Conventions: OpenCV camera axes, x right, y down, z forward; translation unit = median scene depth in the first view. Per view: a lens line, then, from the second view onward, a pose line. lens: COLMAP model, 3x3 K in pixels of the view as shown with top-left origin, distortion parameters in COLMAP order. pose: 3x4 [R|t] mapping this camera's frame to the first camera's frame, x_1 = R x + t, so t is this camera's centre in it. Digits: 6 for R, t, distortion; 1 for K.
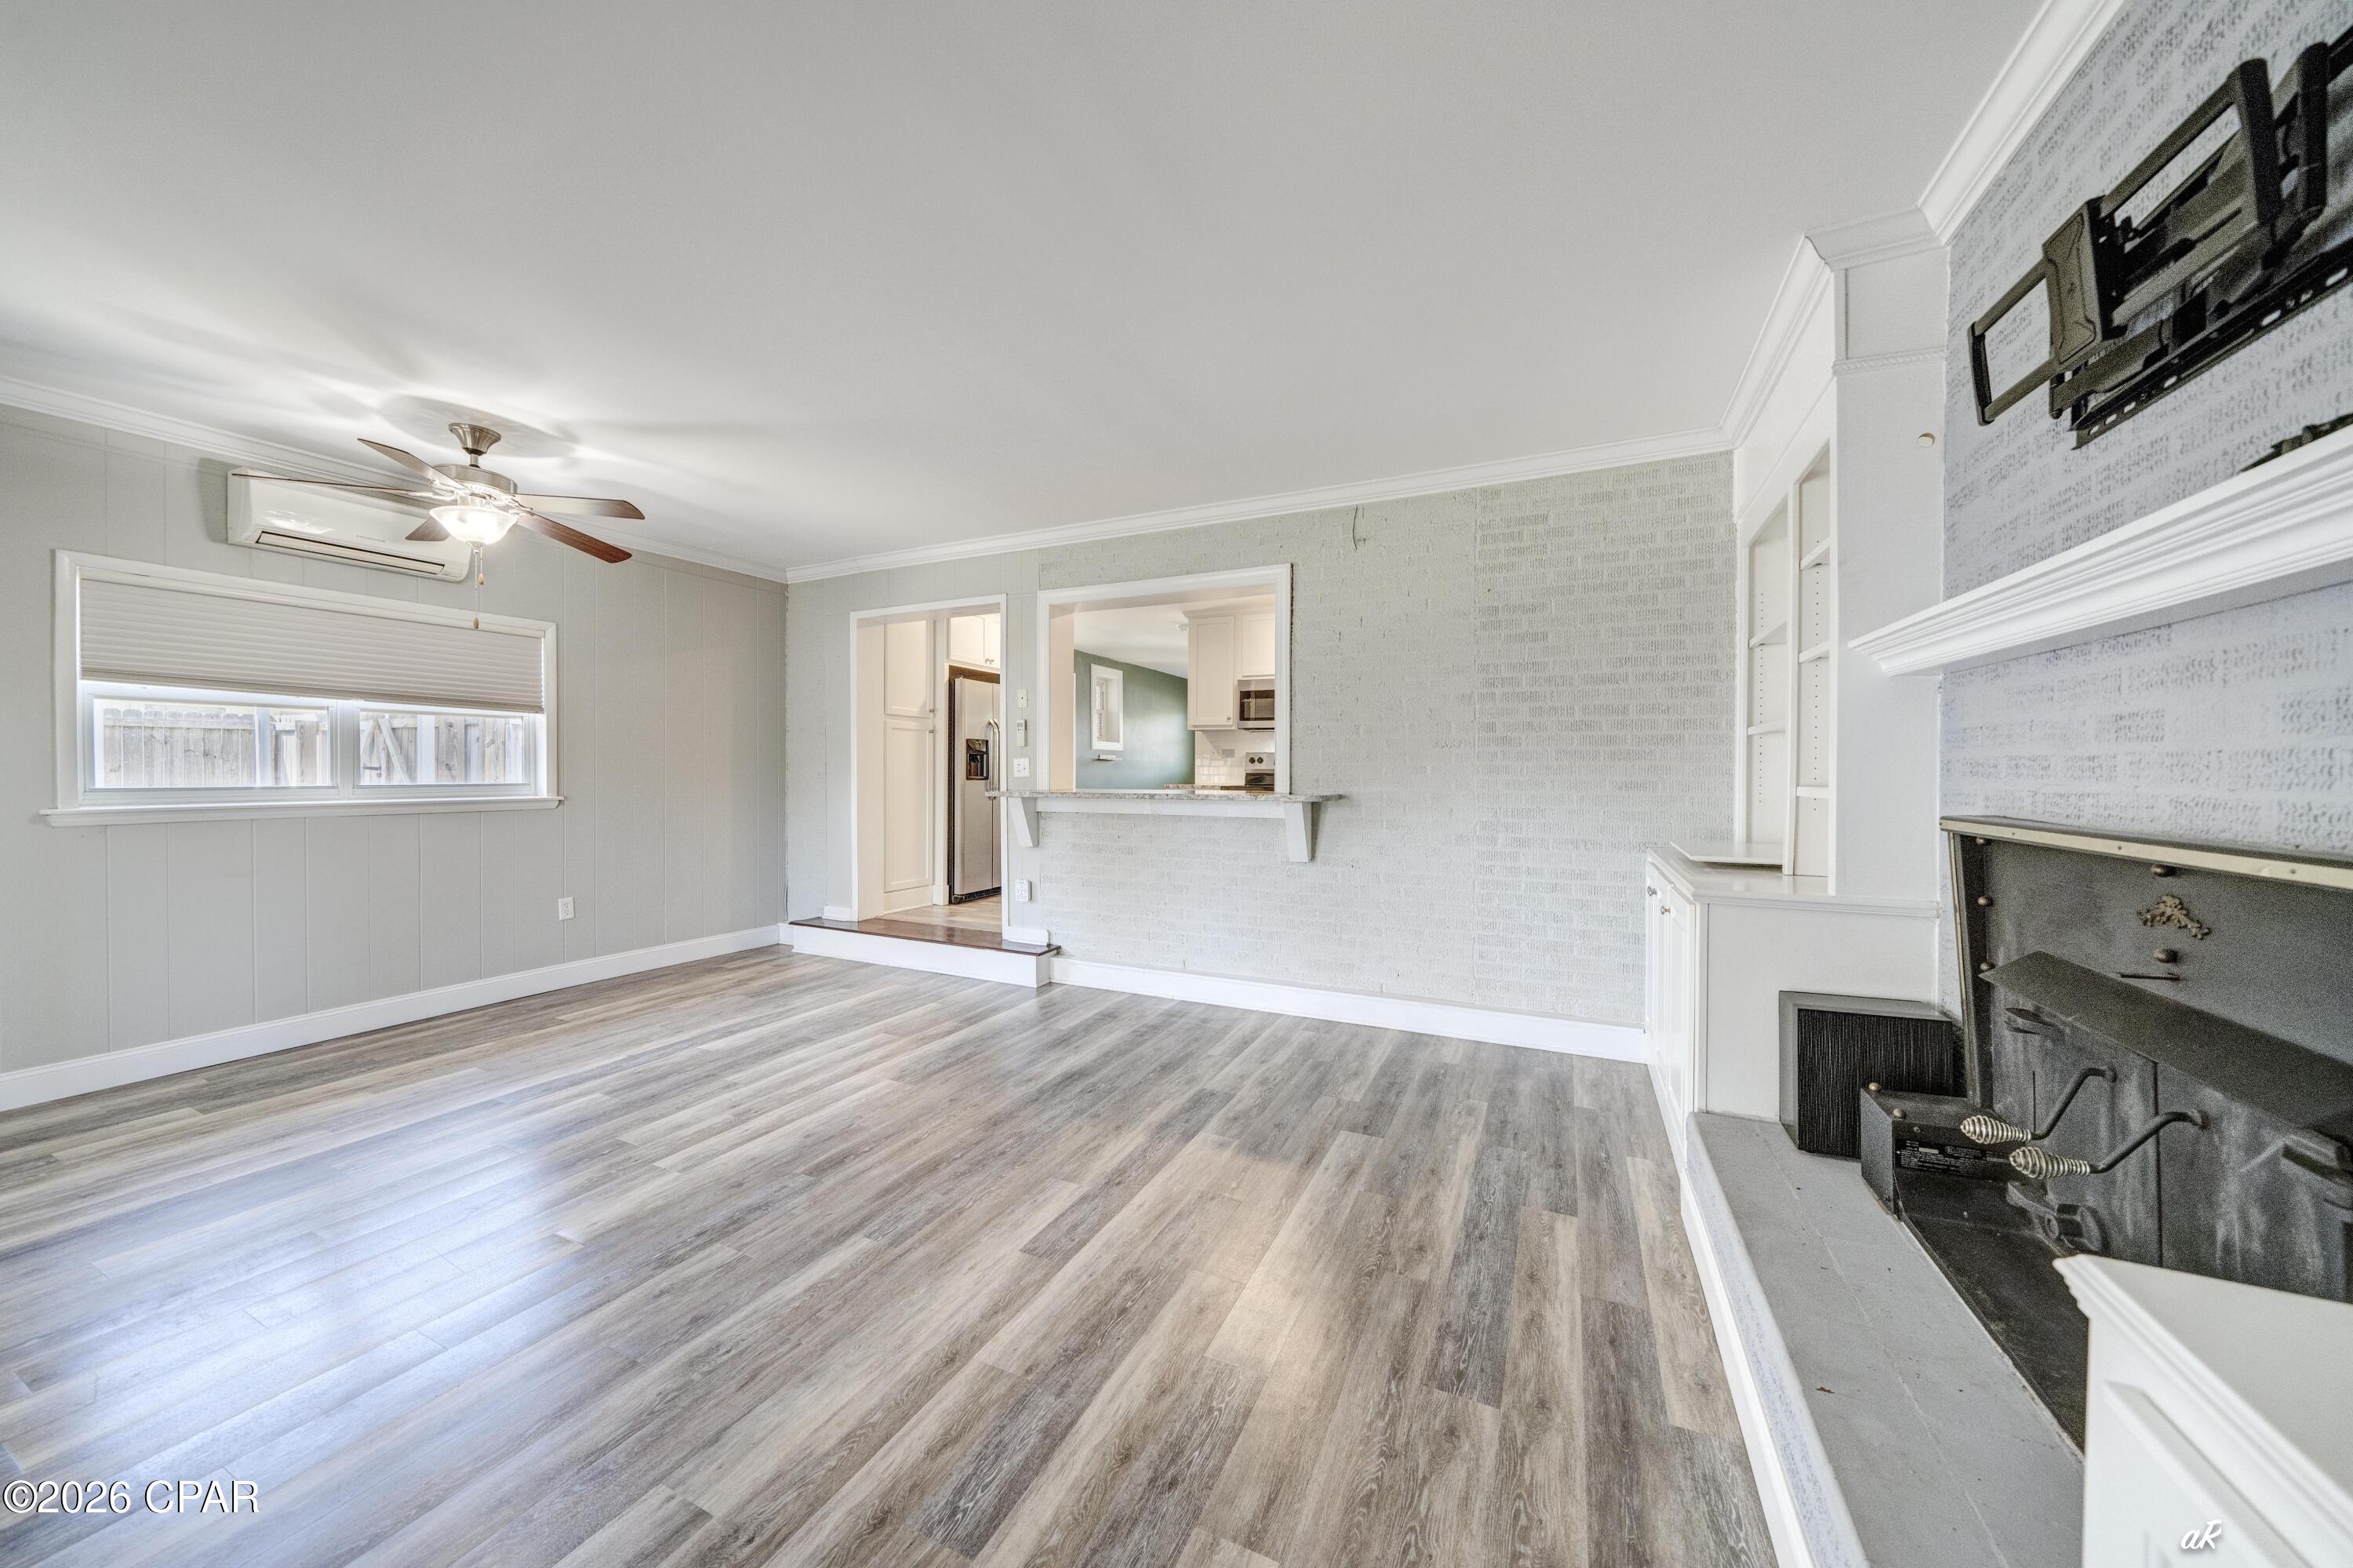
lens RADIAL K [[817.8, 0, 1152.6], [0, 817.8, 782.1], [0, 0, 1]] dist [-0.001275, -0.000131]
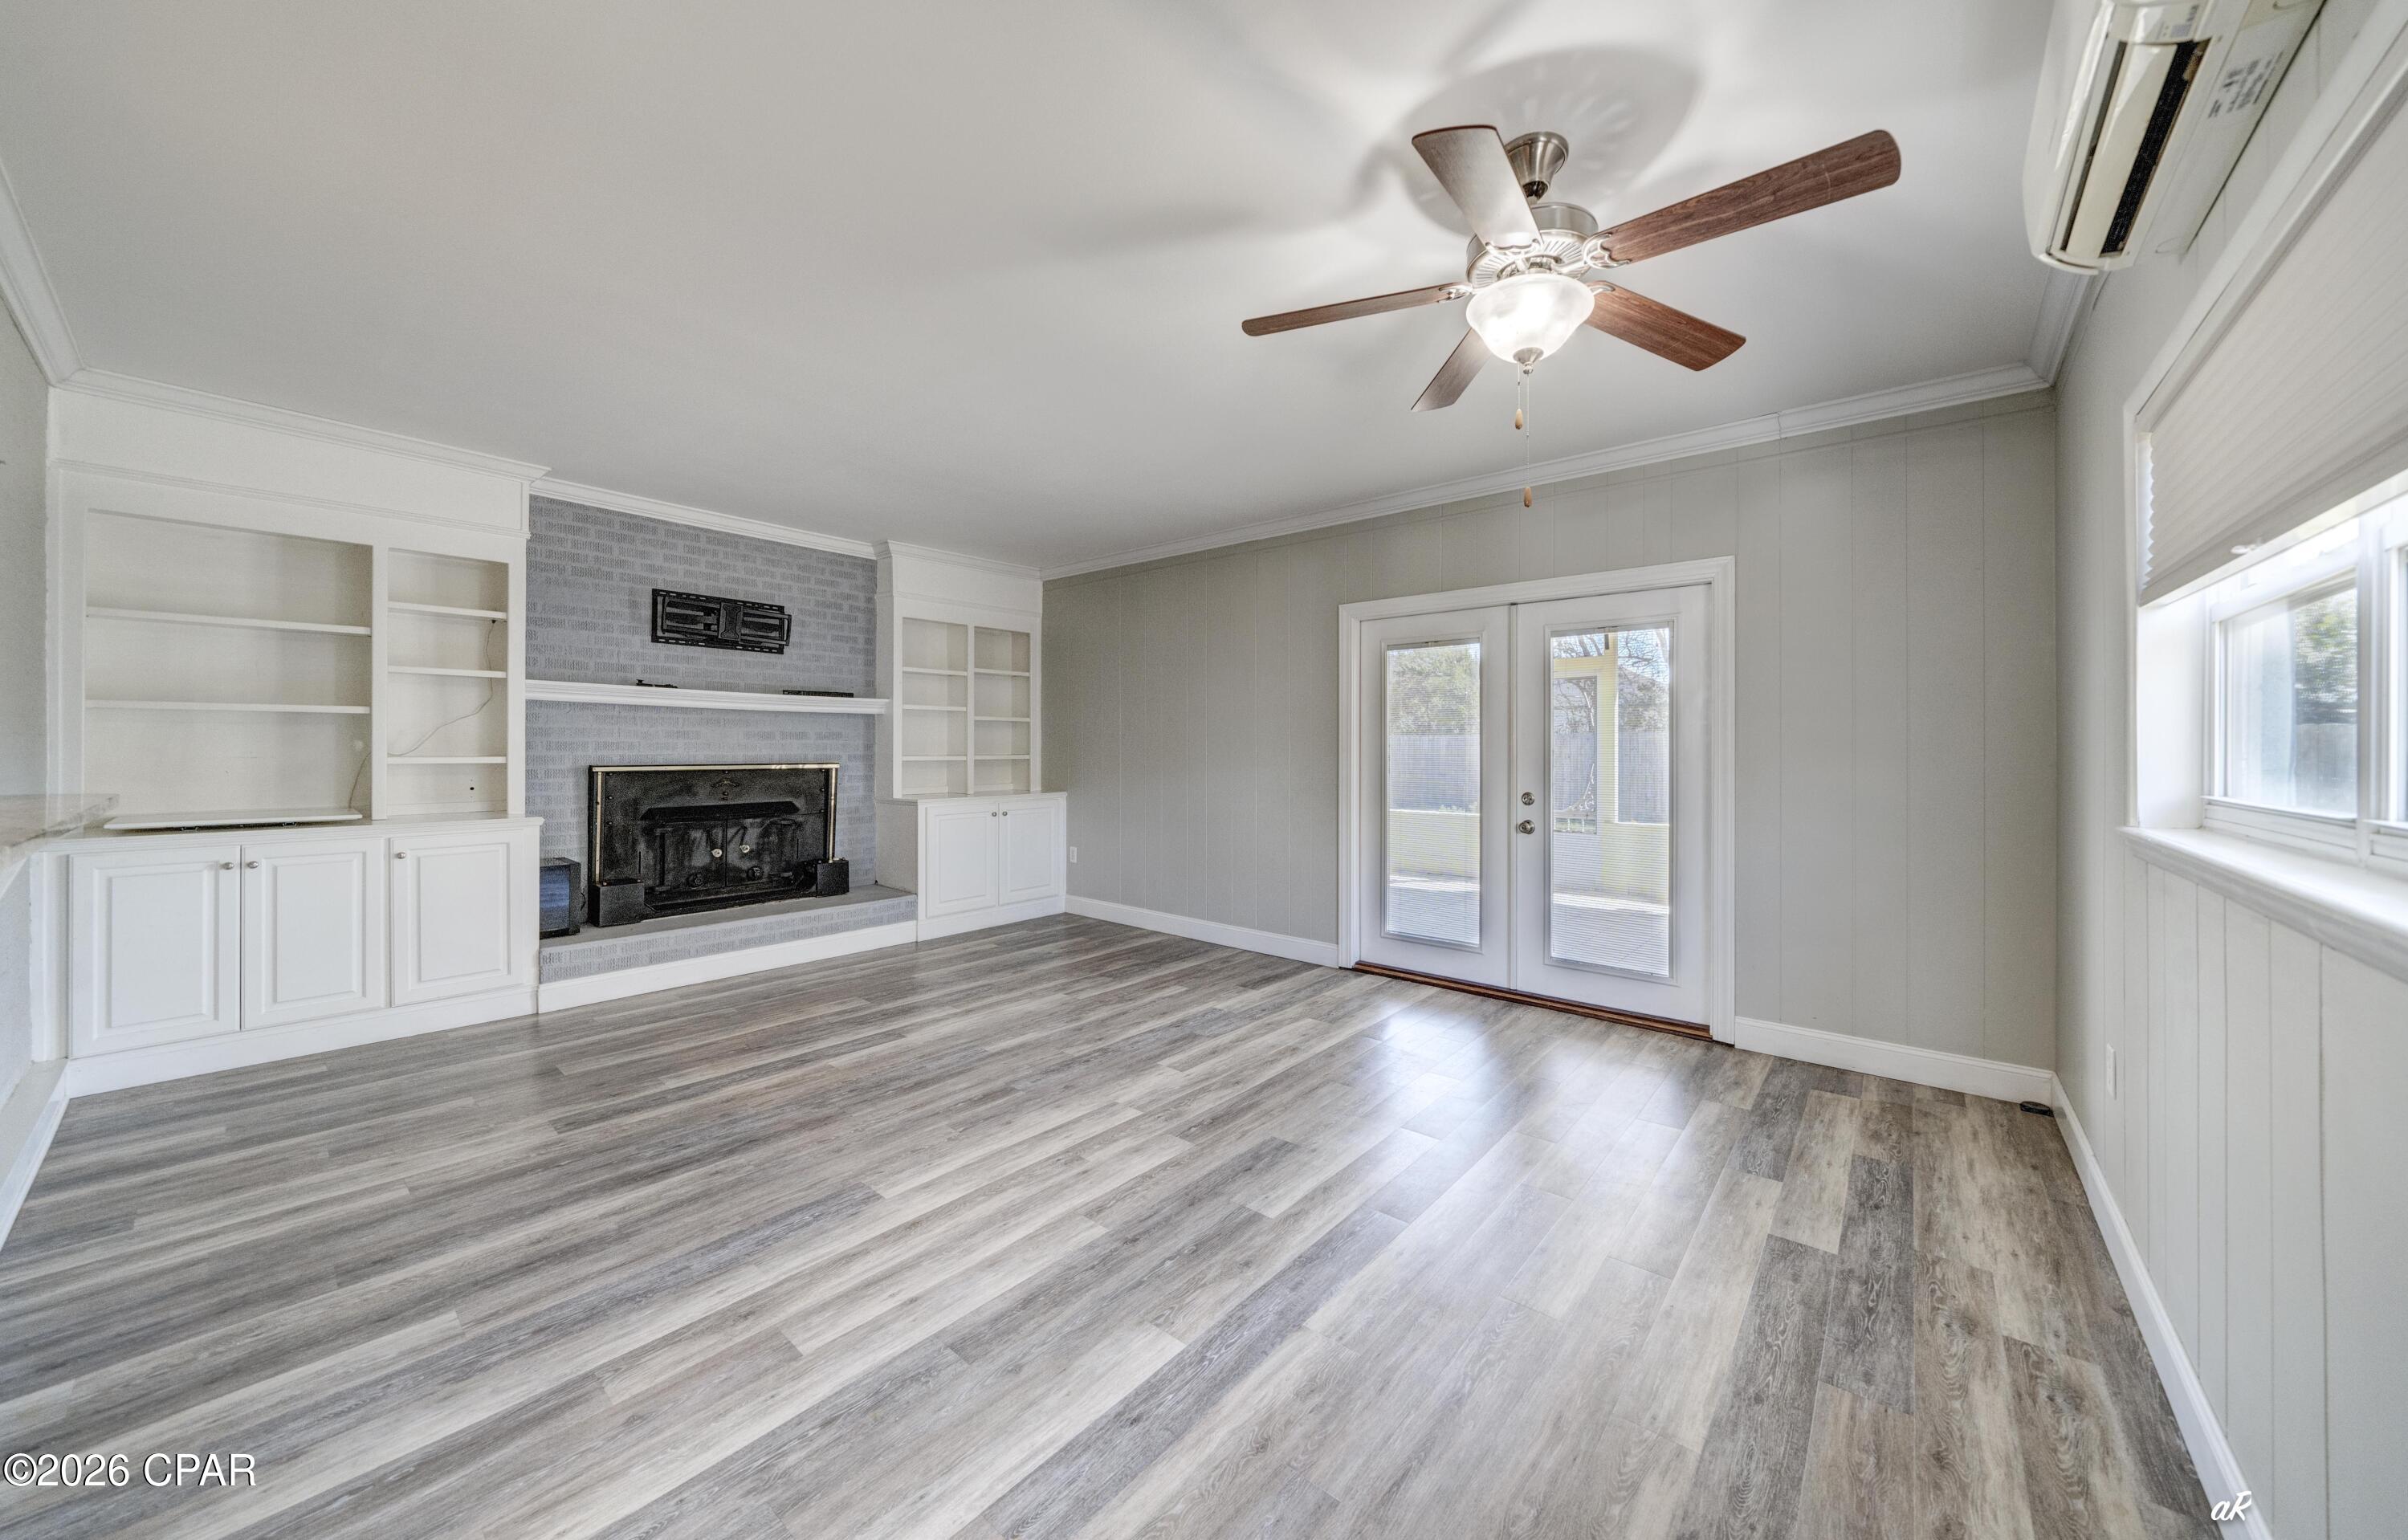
lens RADIAL K [[859.2, 0, 1224.3], [0, 859.2, 742.0], [0, 0, 1]] dist [-0.002230, -0.000114]
pose [[-0.972738, -0.004268, 0.231868, -0.875486], [-0.002790, 0.999974, 0.006701, -0.032182], [-0.231890, 0.005871, -0.972724, 1.863051]]
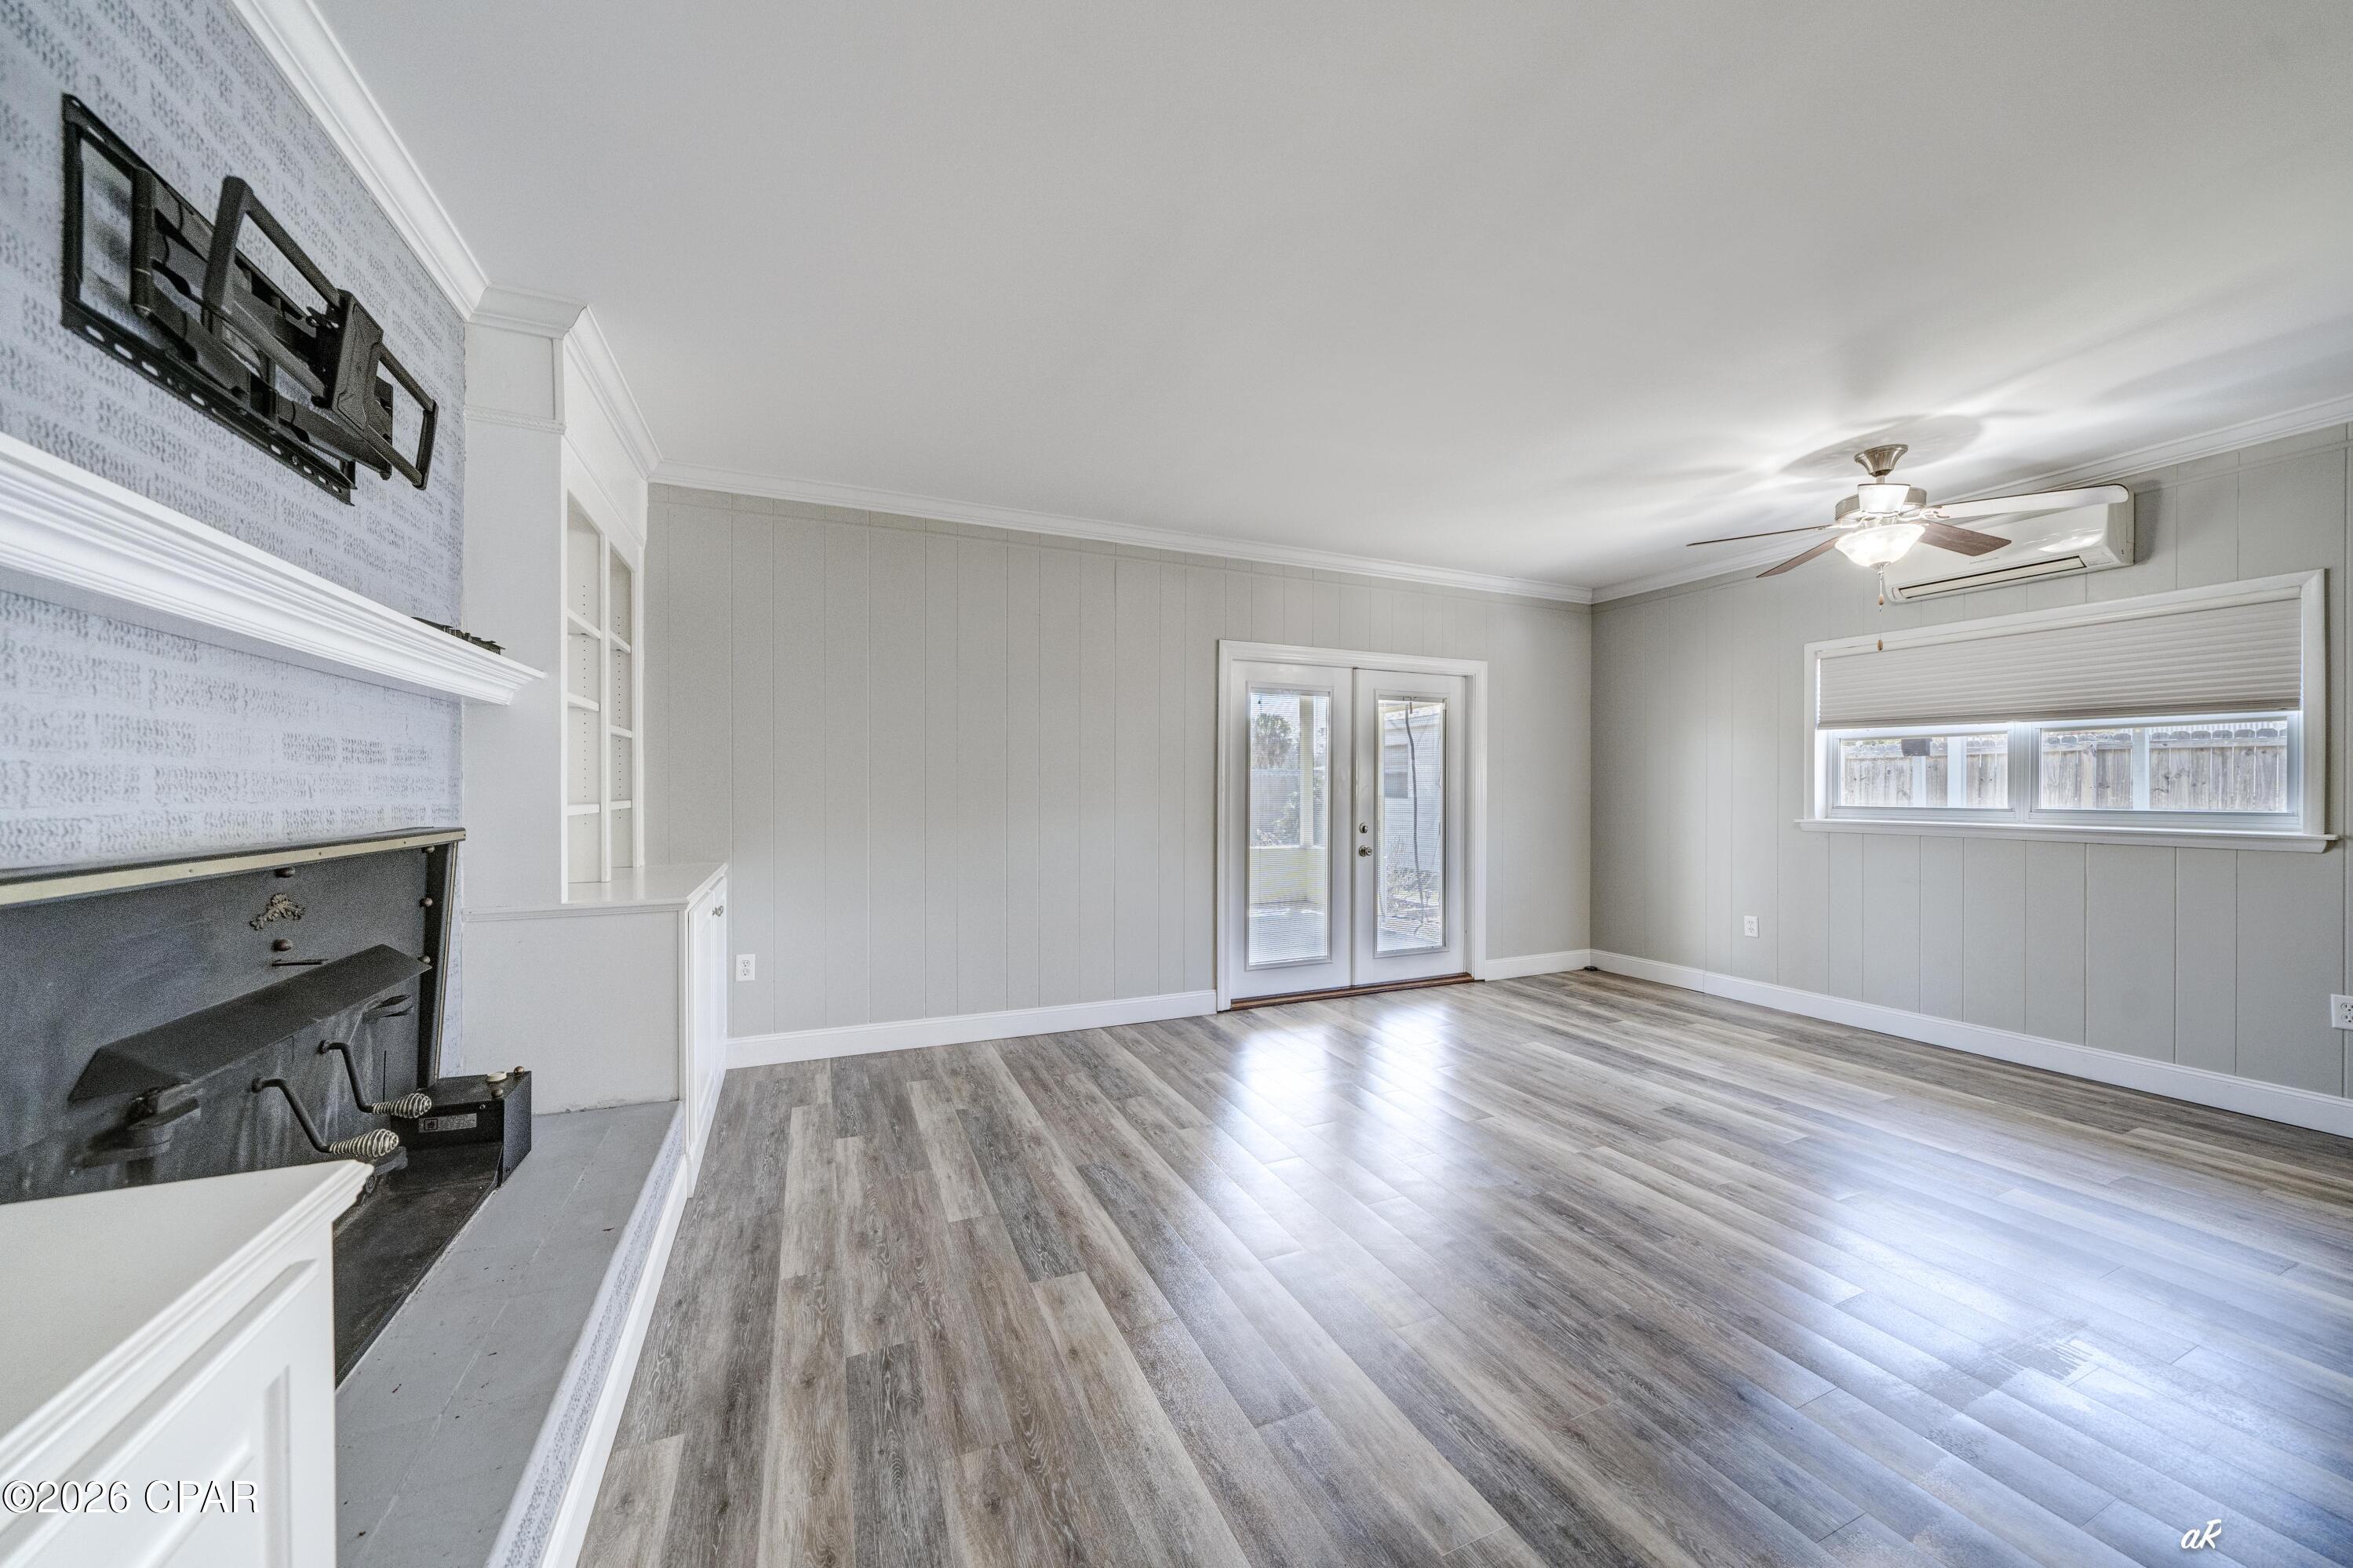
lens RADIAL K [[823.1, 0, 1187.8], [0, 823.1, 792.7], [0, 0, 1]] dist [-0.000722, -0.000050]
pose [[-0.629094, -0.000967, -0.777329, 0.548164], [-0.013480, 0.999862, 0.009666, -0.014665], [0.777213, 0.016559, -0.629020, 1.120178]]
